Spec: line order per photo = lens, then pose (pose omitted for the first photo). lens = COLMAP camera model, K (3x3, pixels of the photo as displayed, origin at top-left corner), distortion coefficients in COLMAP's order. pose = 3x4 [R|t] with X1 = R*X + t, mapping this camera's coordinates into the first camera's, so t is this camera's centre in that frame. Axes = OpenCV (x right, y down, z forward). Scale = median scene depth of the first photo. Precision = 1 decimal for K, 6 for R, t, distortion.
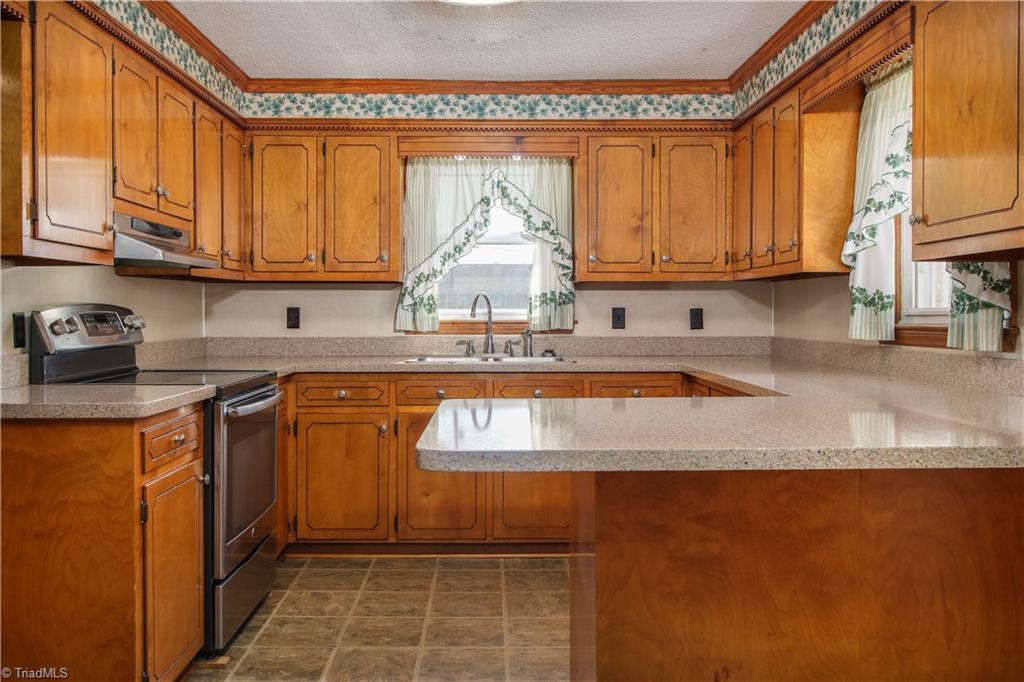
lens RADIAL K [[906.8, 0, 511.2], [0, 906.8, 335.9], [0, 0, 1]] dist [-0.014261, -0.020062]
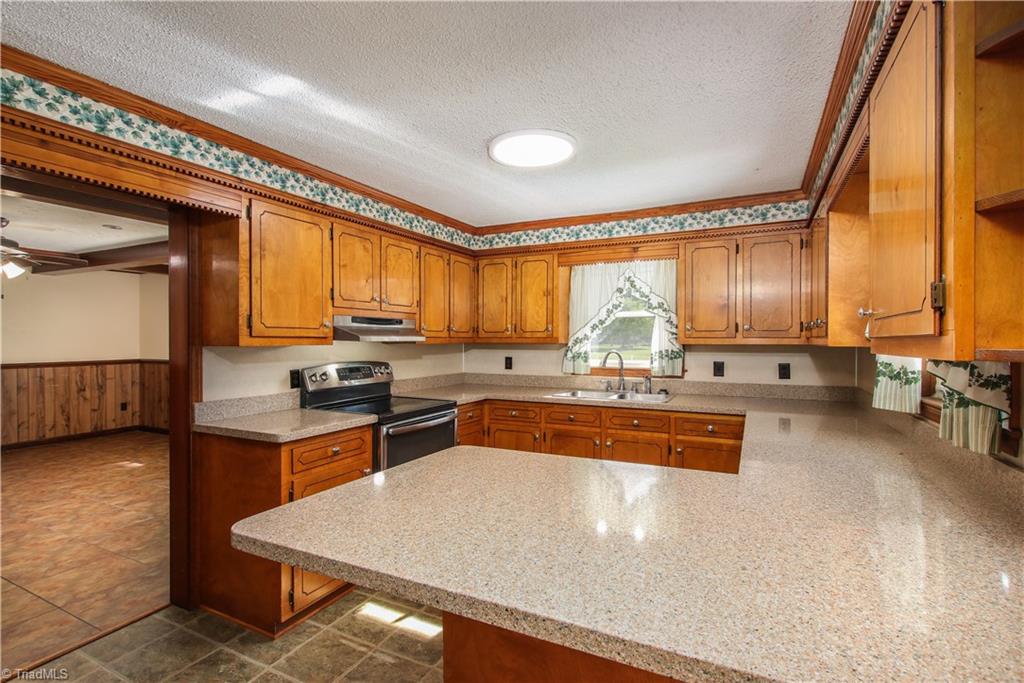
lens RADIAL K [[481.6, 0, 514.8], [0, 481.6, 339.7], [0, 0, 1]] dist [0.001282, -0.000220]
pose [[0.880438, 0.006198, -0.474121, 0.214458], [-0.017516, 0.999657, -0.019459, -0.049380], [0.473838, 0.025438, 0.880245, 0.214207]]
